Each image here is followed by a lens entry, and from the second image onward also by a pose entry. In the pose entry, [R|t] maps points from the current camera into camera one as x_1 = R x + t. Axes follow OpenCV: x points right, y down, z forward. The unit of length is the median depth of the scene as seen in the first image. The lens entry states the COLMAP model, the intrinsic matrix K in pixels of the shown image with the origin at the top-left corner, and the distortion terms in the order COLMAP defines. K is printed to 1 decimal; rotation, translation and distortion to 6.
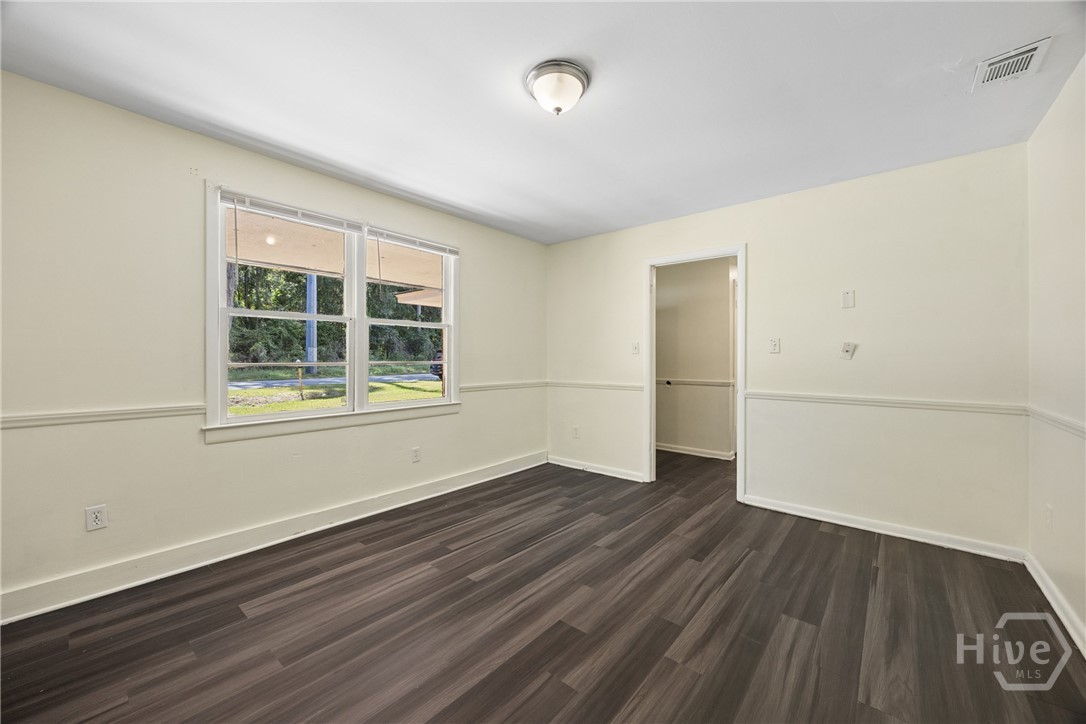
lens RADIAL K [[414.7, 0, 547.4], [0, 414.7, 357.0], [0, 0, 1]] dist [-0.002170, -0.000276]
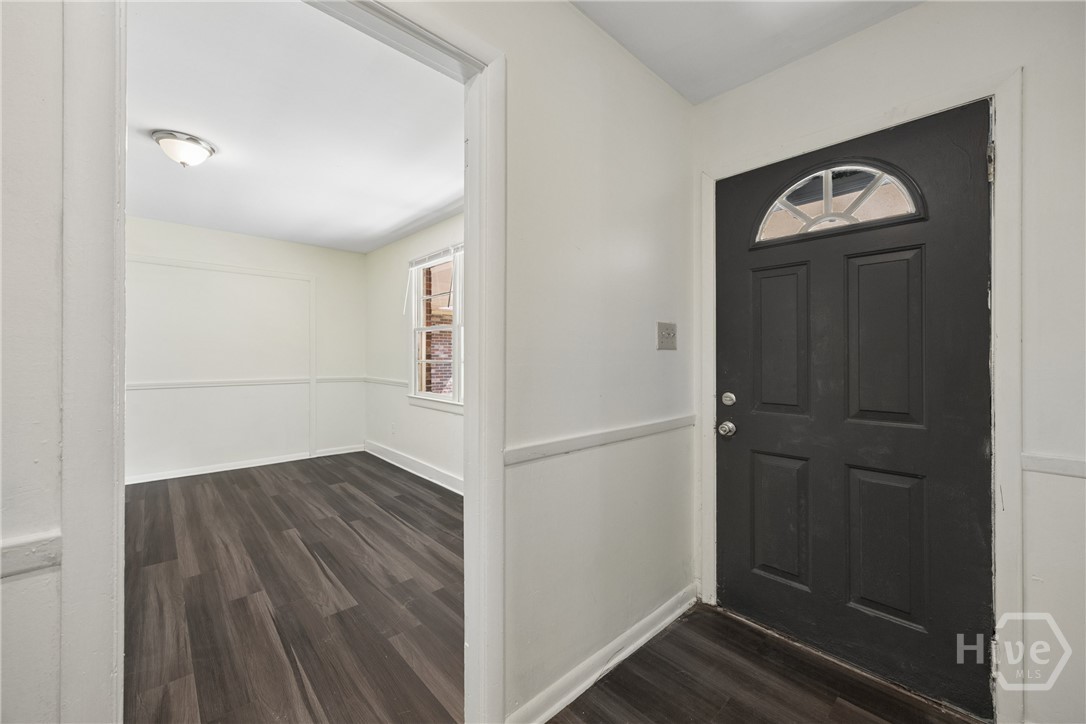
lens RADIAL K [[422.3, 0, 540.3], [0, 422.3, 356.8], [0, 0, 1]] dist [0.000954, 0.000050]
pose [[-0.126058, -0.004216, -0.992014, 0.844854], [-0.006221, 0.999975, -0.003460, 0.003492], [0.992003, 0.005735, -0.126081, 1.613455]]
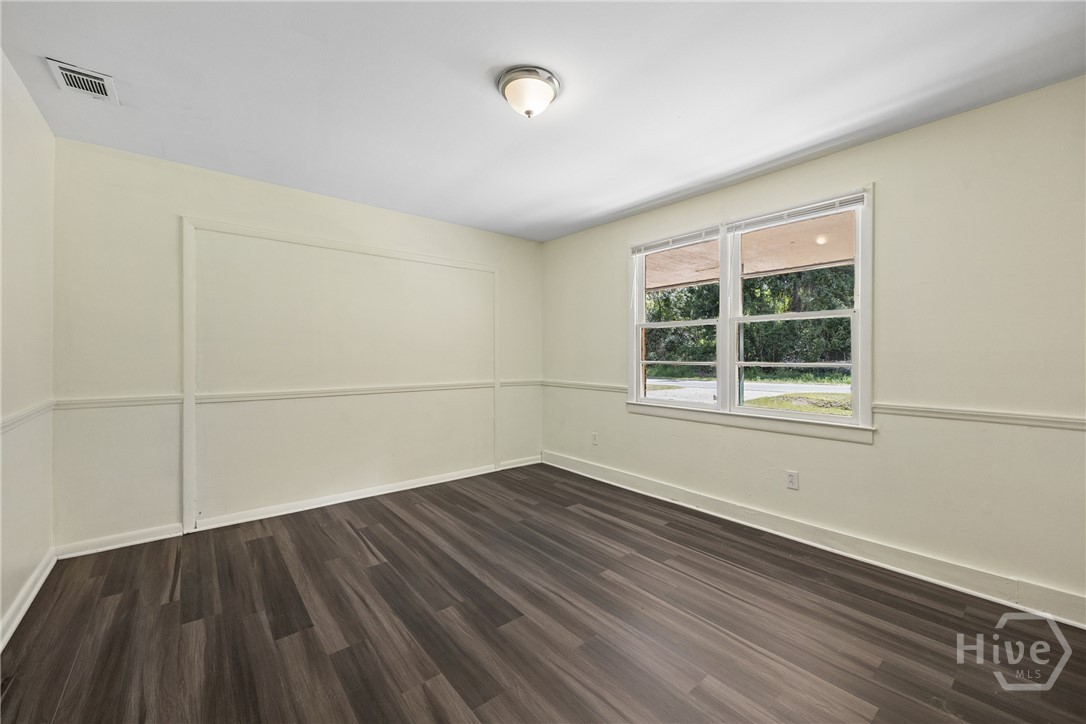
lens RADIAL K [[427.1, 0, 545.0], [0, 427.1, 359.2], [0, 0, 1]] dist [0.000219, 0.000116]
pose [[-0.178713, 0.002078, -0.983899, 0.741841], [-0.004265, 0.999987, 0.002886, 0.003509], [0.983892, 0.004712, -0.178702, 0.872917]]
